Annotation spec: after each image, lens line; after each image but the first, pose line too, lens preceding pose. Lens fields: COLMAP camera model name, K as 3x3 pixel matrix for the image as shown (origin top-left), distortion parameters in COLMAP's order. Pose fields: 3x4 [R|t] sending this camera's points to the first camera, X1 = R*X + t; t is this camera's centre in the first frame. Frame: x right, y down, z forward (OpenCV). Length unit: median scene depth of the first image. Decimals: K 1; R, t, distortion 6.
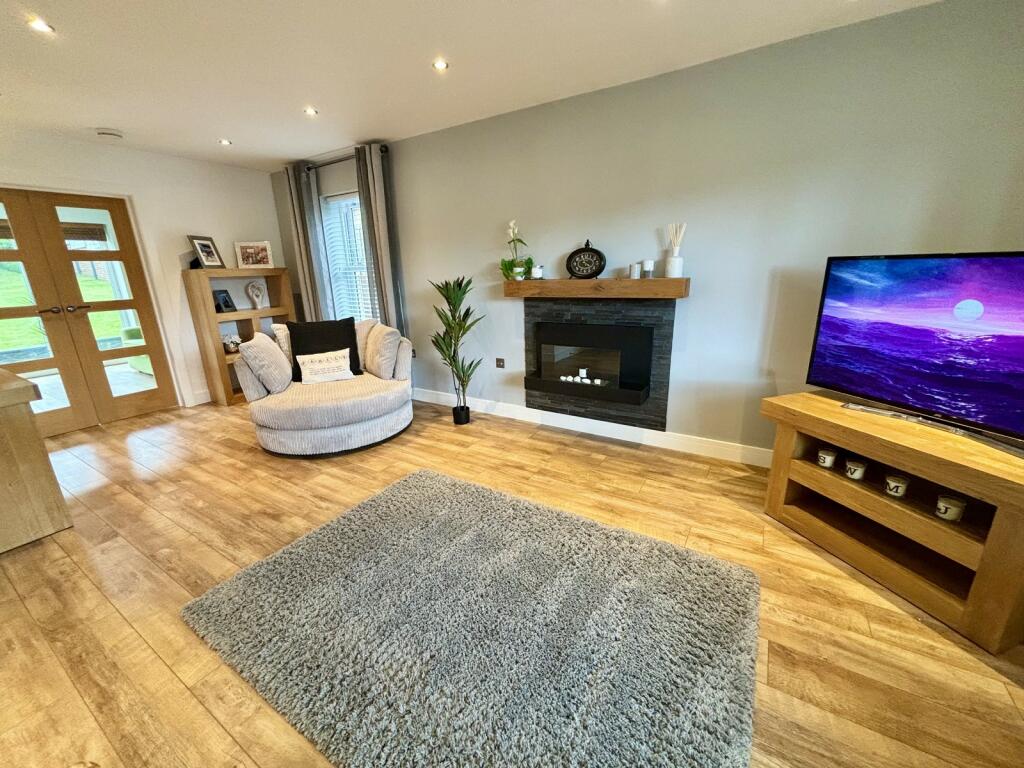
lens RADIAL K [[409.1, 0, 512.0], [0, 409.1, 384.0], [0, 0, 1]] dist [0.000143, 0.000040]
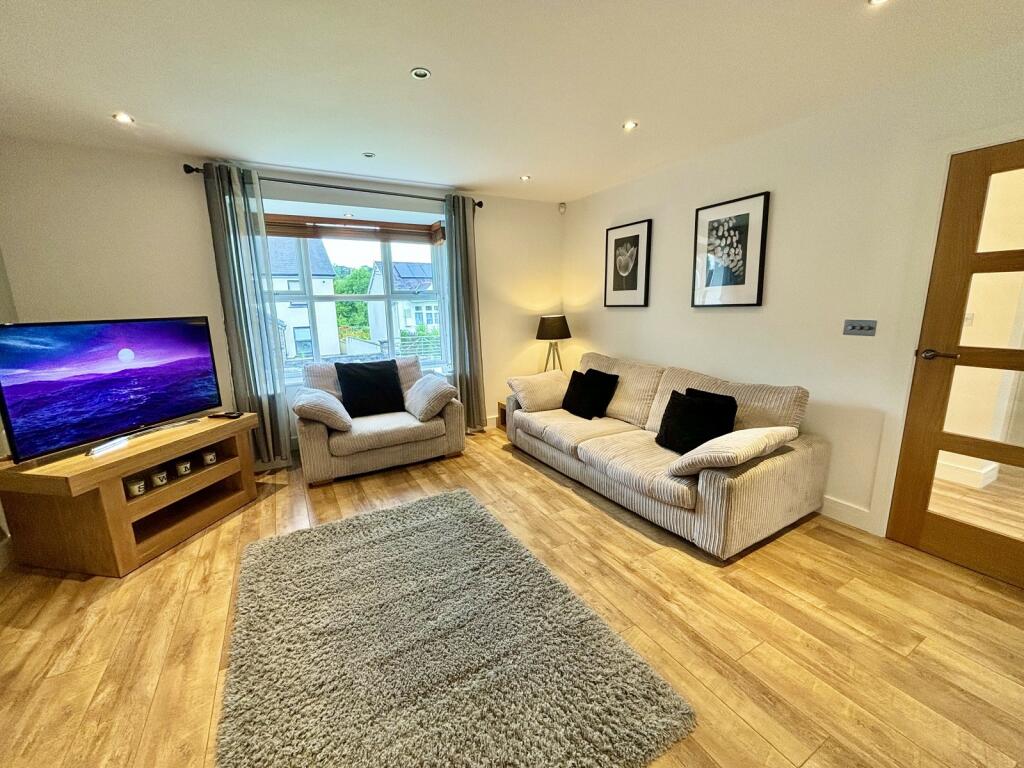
lens RADIAL K [[413.5, 0, 510.4], [0, 413.5, 381.5], [0, 0, 1]] dist [0.000611, 0.000146]
pose [[-0.870921, -0.051965, 0.488668, -0.518769], [0.174722, 0.896676, 0.406748, -0.275872], [-0.459314, 0.439626, -0.771854, 0.921996]]
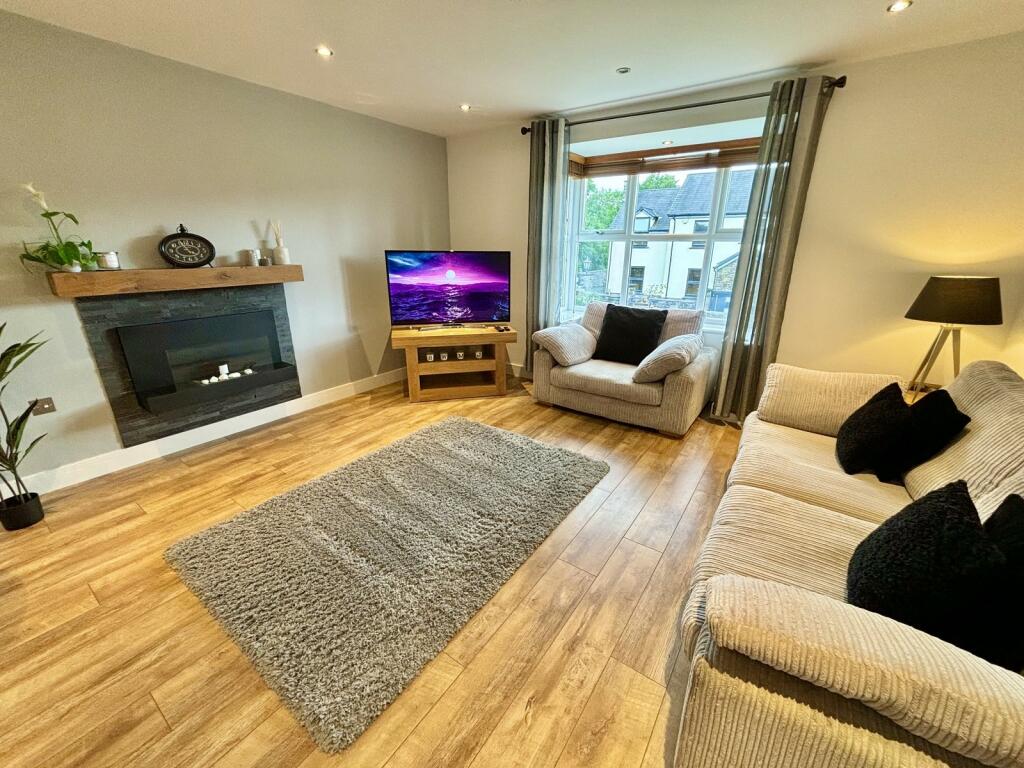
lens RADIAL K [[413.5, 0, 510.4], [0, 413.5, 381.5], [0, 0, 1]] dist [0.000611, 0.000146]
pose [[0.064967, -0.288853, 0.955167, -0.778216], [0.266513, 0.927441, 0.262341, -0.083787], [-0.961639, 0.237521, 0.137236, 0.285729]]
